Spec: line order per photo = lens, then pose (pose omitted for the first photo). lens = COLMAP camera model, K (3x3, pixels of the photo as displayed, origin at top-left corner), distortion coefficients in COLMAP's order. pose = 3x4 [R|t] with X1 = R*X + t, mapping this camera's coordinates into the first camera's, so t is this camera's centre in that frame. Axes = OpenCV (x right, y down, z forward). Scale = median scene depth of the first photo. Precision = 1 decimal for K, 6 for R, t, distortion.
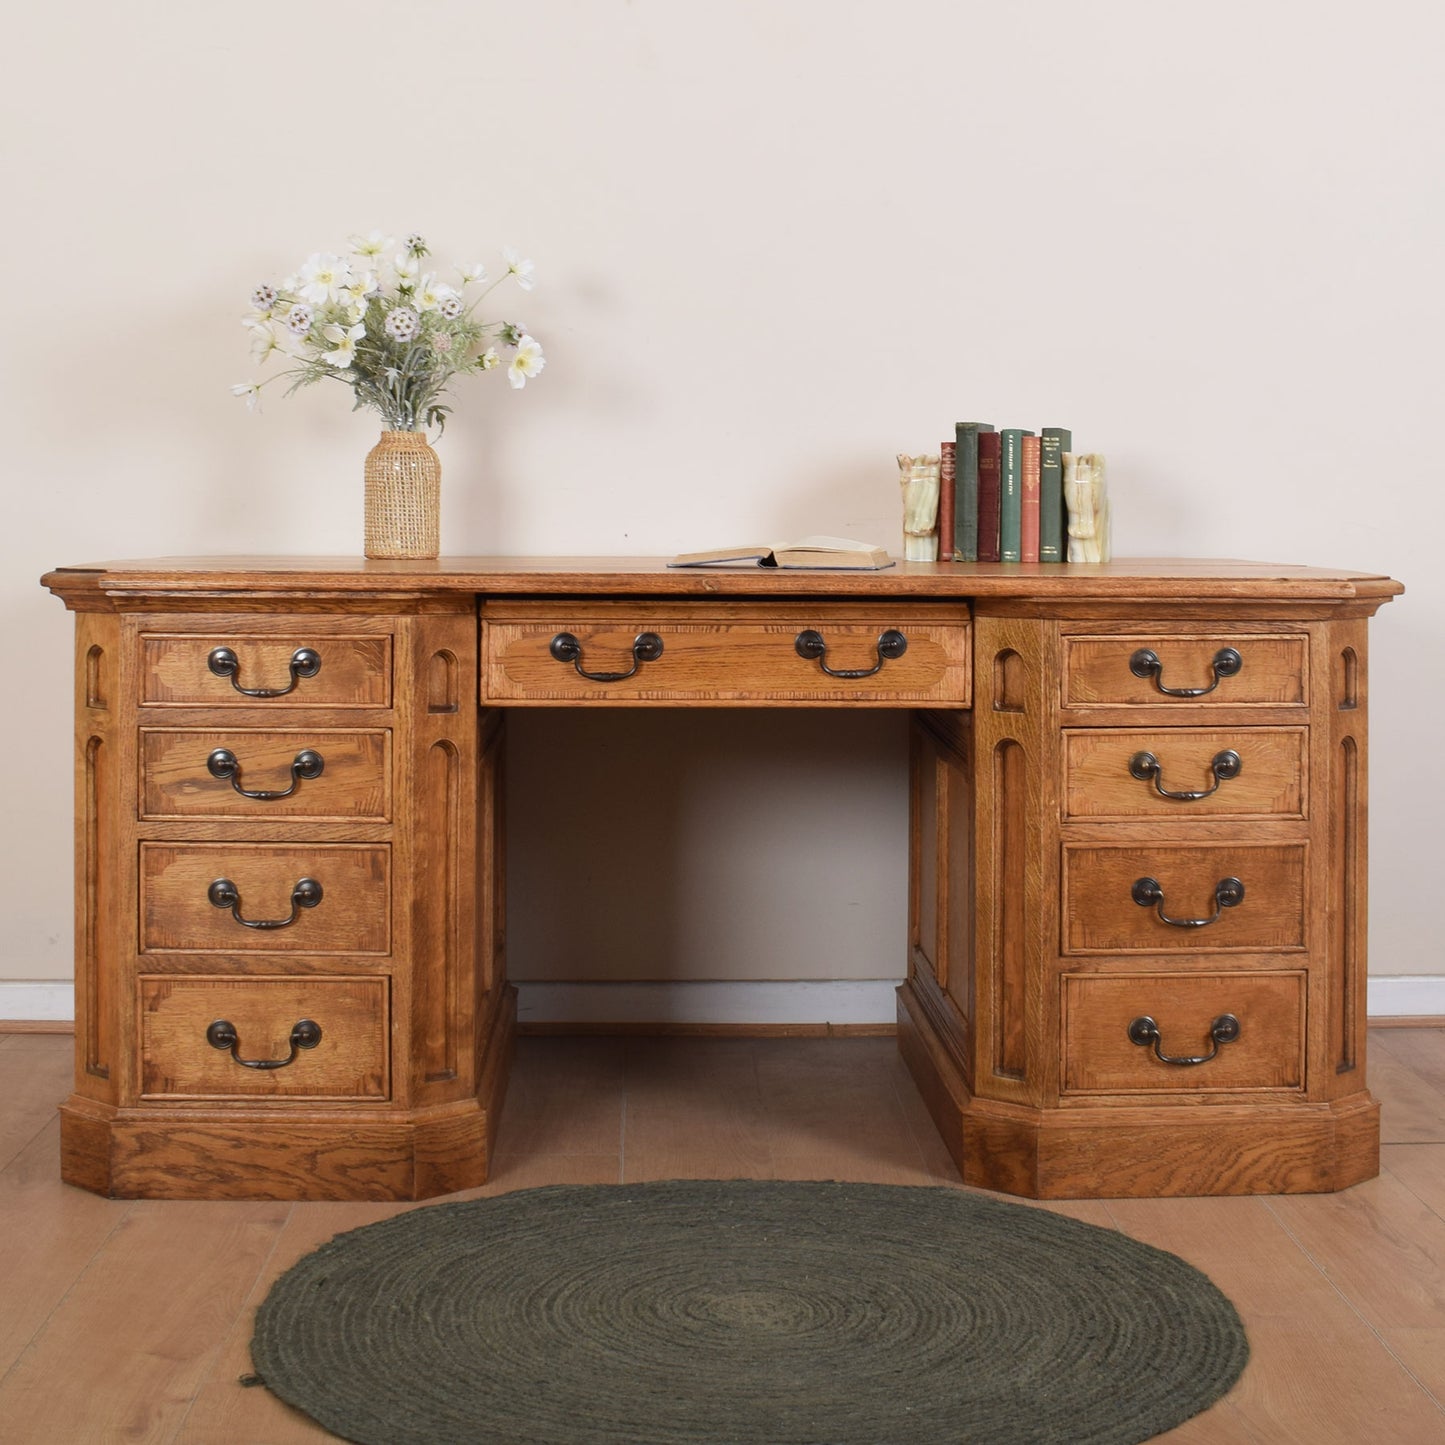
lens RADIAL K [[2428.0, 0, 722.8], [0, 2428.0, 606.3], [0, 0, 1]] dist [-0.091118, -0.046628]
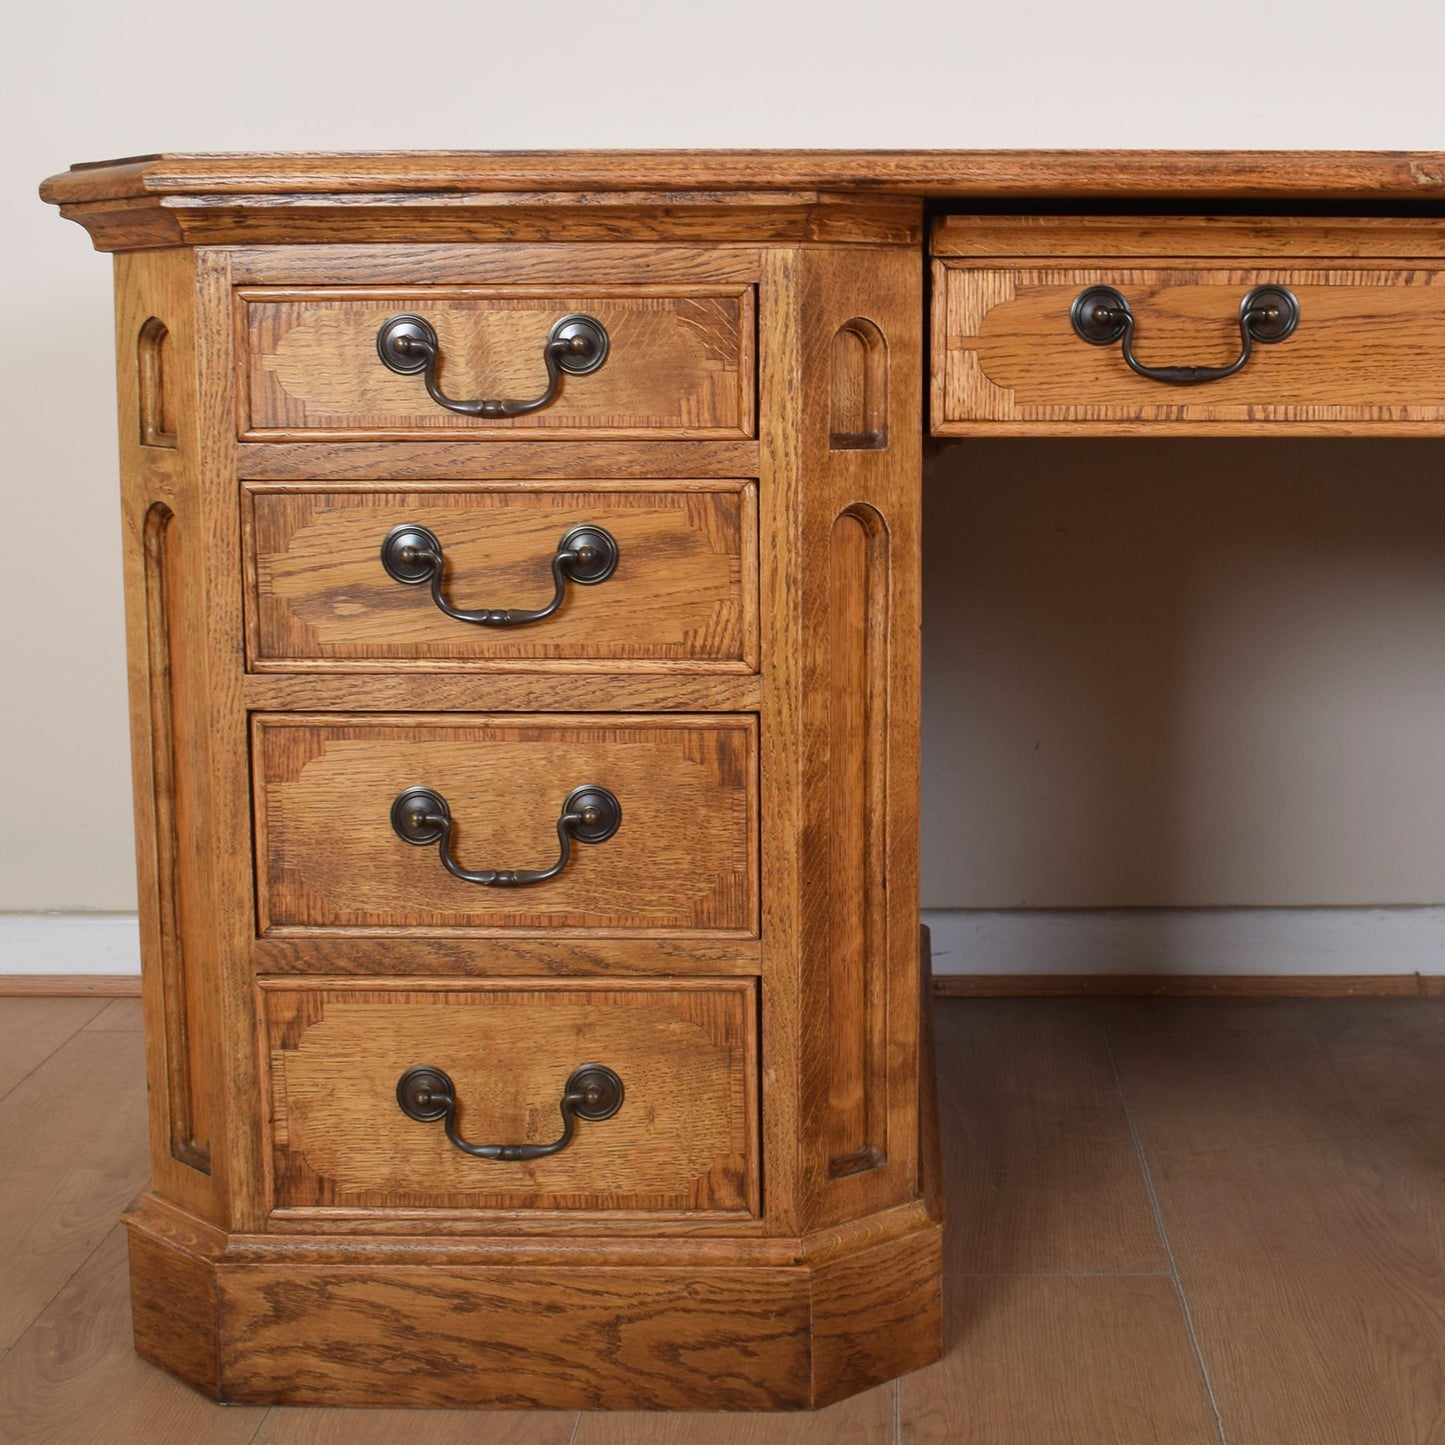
lens RADIAL K [[2412.5, 0, 918.9], [0, 2412.5, 703.1], [0, 0, 1]] dist [-0.091123, -0.024021]
pose [[0.999640, -0.003100, -0.026657, -0.090562], [0.006217, 0.993037, 0.117637, 0.037878], [0.026107, -0.117760, 0.992699, 0.510835]]
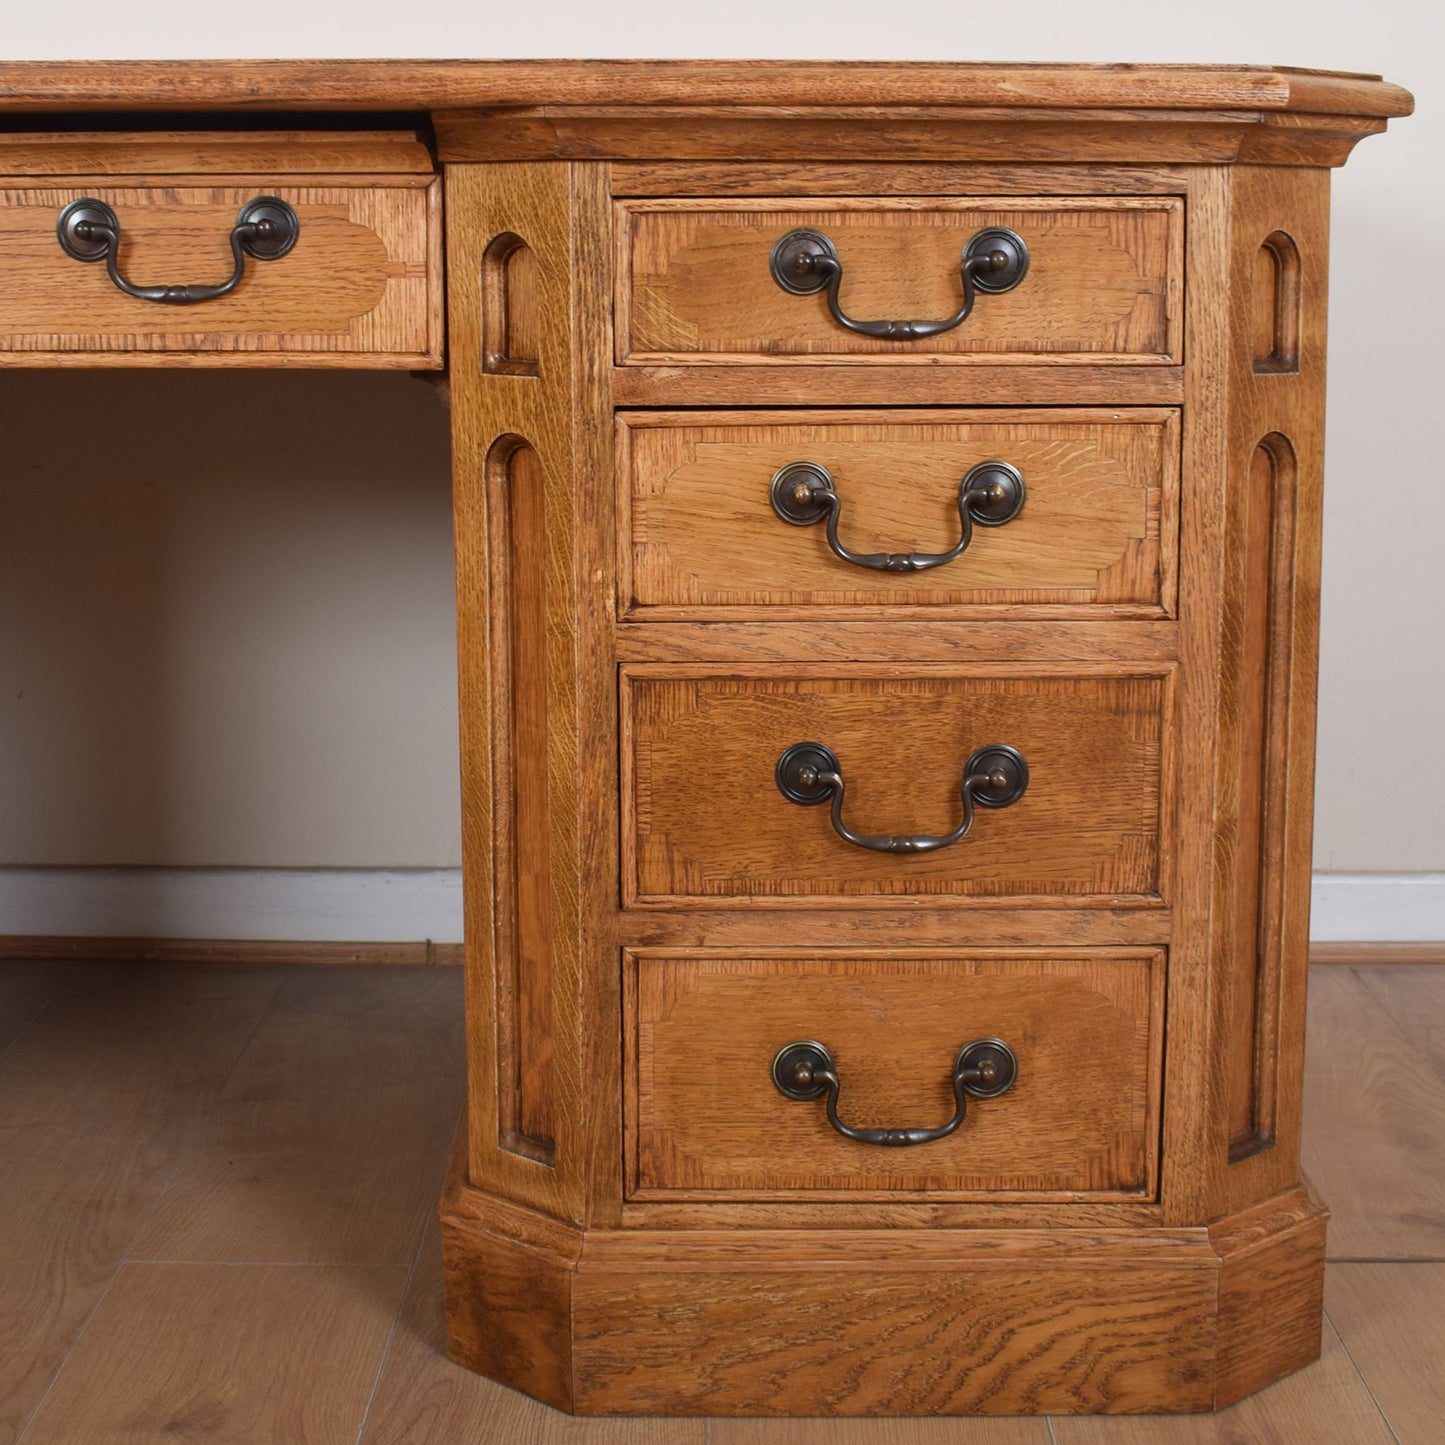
lens RADIAL K [[2571.6, 0, 645.8], [0, 2571.6, 693.0], [0, 0, 1]] dist [-0.094814, -0.038844]
pose [[0.998551, 0.006069, -0.053475, 0.170551], [0.001329, 0.990539, 0.137226, 0.037018], [0.053802, -0.137099, 0.989095, 0.525025]]
